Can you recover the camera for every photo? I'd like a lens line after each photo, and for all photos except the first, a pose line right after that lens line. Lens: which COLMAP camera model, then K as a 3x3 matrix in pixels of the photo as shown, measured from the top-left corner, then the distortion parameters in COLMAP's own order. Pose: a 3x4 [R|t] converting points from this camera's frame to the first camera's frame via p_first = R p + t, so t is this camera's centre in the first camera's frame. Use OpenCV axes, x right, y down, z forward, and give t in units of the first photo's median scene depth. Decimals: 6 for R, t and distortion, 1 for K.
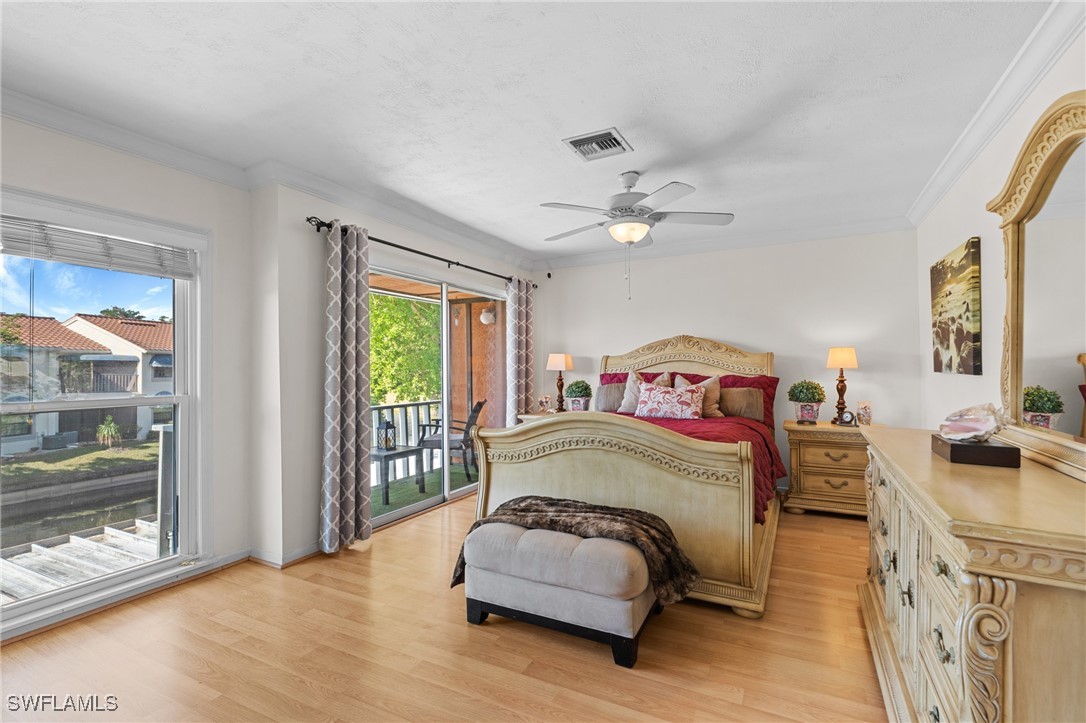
lens RADIAL K [[493.2, 0, 548.7], [0, 493.2, 363.7], [0, 0, 1]] dist [-0.009800, 0.004647]
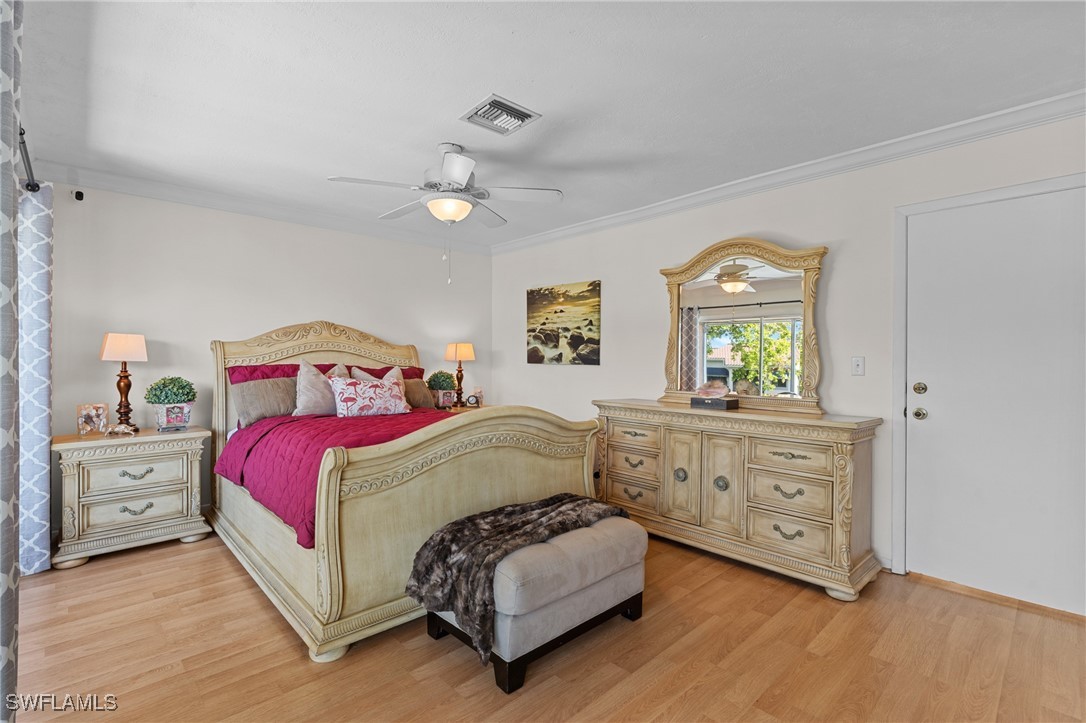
lens RADIAL K [[493.2, 0, 549.7], [0, 493.2, 364.1], [0, 0, 1]] dist [-0.009800, 0.004647]
pose [[0.335197, -0.001865, 0.942146, -0.688505], [-0.013403, 0.999887, 0.006748, 0.010807], [-0.942053, -0.014889, 0.335134, 0.563524]]
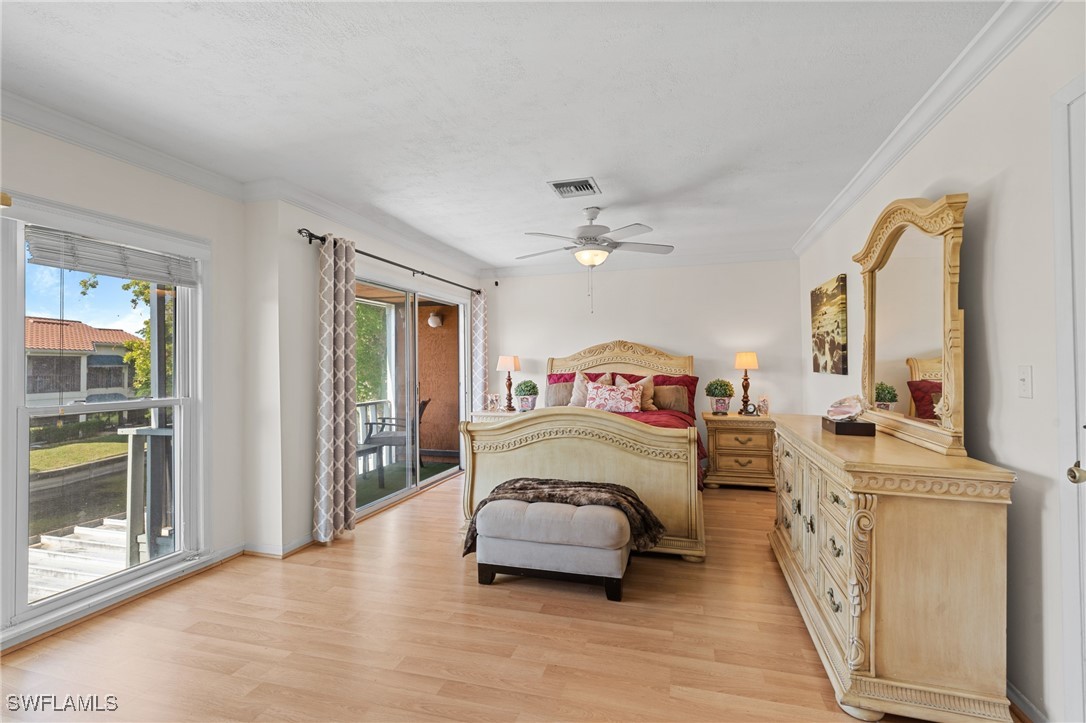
lens RADIAL K [[493.2, 0, 550.5], [0, 493.2, 360.6], [0, 0, 1]] dist [-0.009800, 0.004647]
pose [[0.980772, 0.000720, 0.195156, -0.184430], [0.000015, 0.999993, -0.003761, -0.010818], [-0.195157, 0.003692, 0.980765, -0.170887]]
